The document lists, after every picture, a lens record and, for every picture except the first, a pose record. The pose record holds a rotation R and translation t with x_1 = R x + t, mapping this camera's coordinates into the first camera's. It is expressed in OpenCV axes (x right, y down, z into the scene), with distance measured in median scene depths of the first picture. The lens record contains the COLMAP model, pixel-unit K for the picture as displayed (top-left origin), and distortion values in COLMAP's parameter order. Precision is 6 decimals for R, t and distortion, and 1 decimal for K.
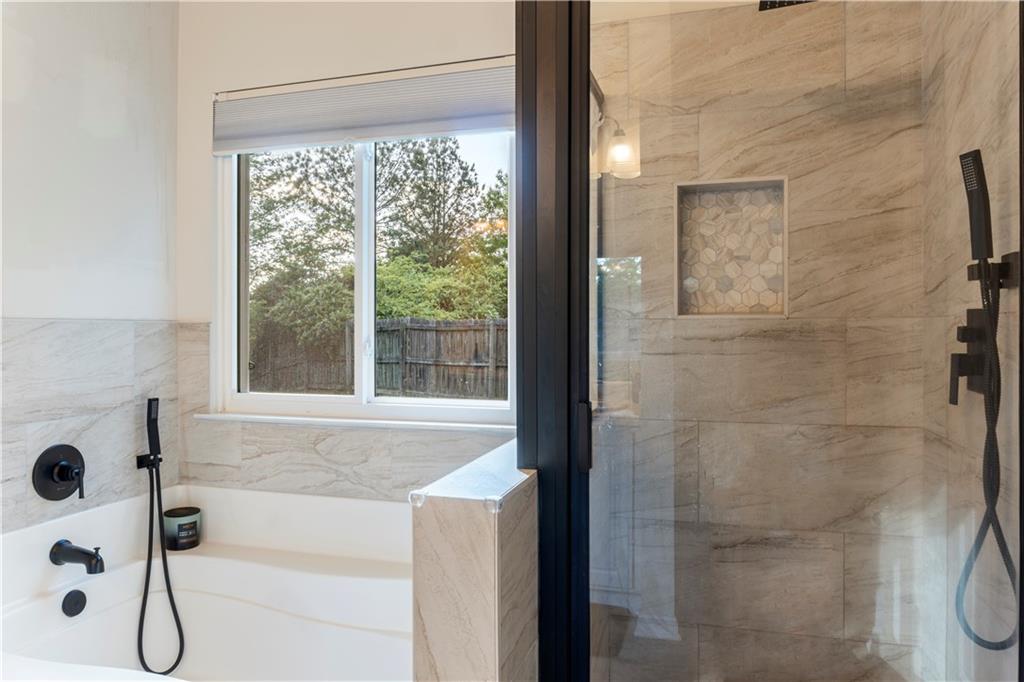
lens RADIAL K [[690.9, 0, 511.6], [0, 690.9, 334.5], [0, 0, 1]] dist [-0.022646, 0.000095]
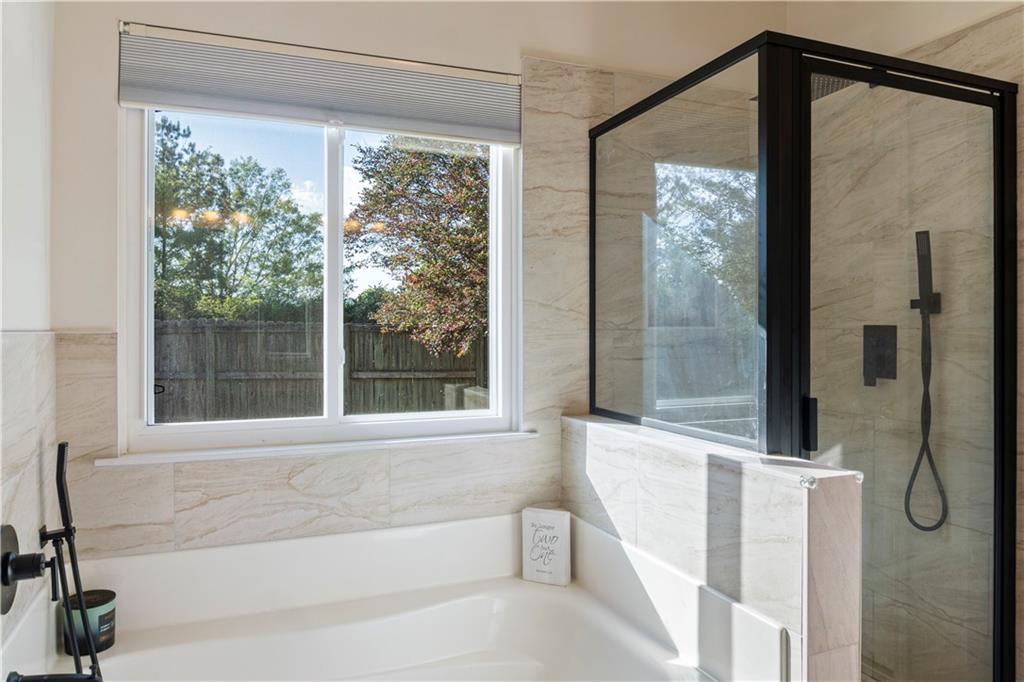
lens RADIAL K [[690.9, 0, 511.4], [0, 690.9, 340.8], [0, 0, 1]] dist [-0.022646, 0.000095]
pose [[0.779783, -0.007566, 0.626004, -0.593103], [0.010069, 0.999949, -0.000458, -0.004455], [-0.625969, 0.006660, 0.779820, 0.176962]]
